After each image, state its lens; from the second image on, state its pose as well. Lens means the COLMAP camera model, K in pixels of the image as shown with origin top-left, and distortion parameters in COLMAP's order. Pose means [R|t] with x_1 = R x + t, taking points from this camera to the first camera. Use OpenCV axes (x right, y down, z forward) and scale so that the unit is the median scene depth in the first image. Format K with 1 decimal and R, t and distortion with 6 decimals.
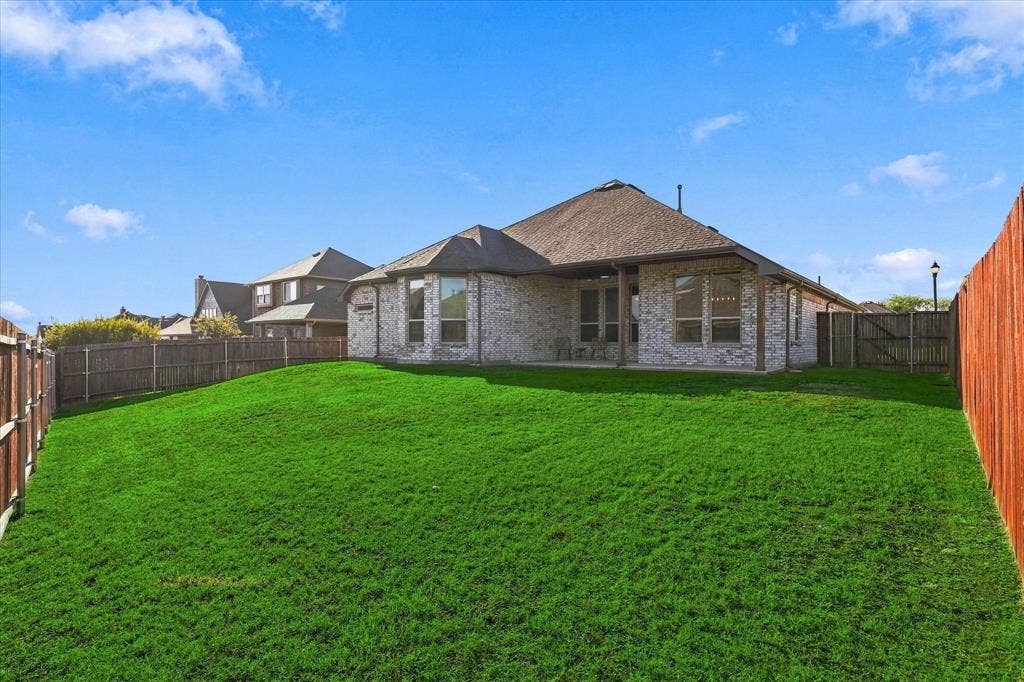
lens RADIAL K [[448.5, 0, 512.7], [0, 448.5, 337.7], [0, 0, 1]] dist [0.002133, -0.000199]
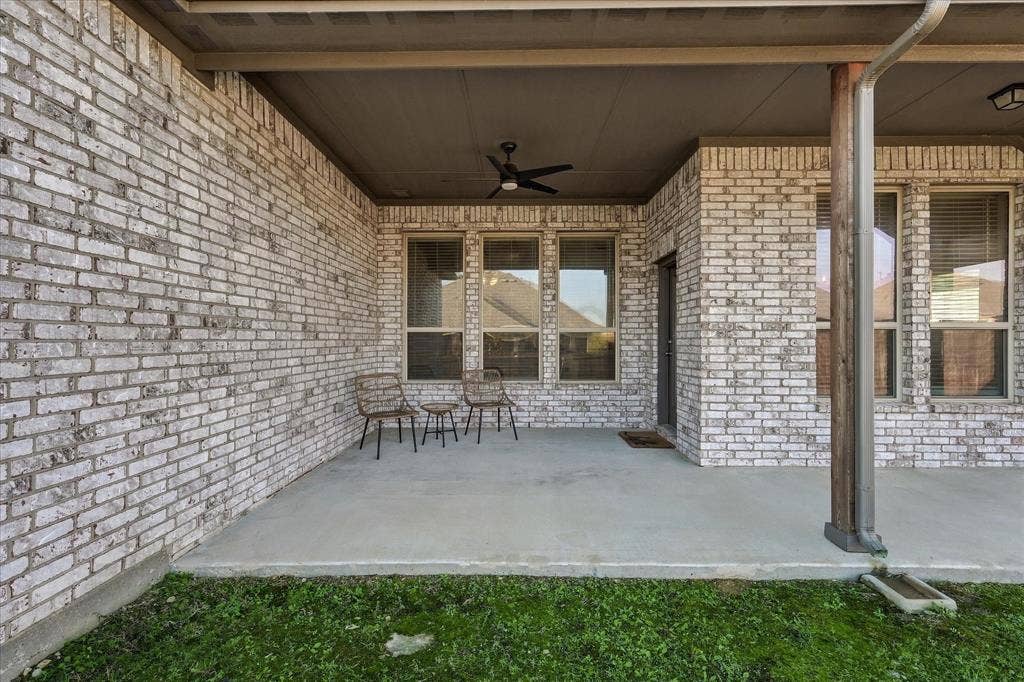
lens RADIAL K [[448.5, 0, 512.7], [0, 448.5, 337.7], [0, 0, 1]] dist [0.002133, -0.000199]
pose [[0.785255, 0.001717, 0.619170, -0.007905], [0.001023, 0.999991, -0.004070, -0.026011], [-0.619172, 0.003829, 0.785246, 0.725417]]
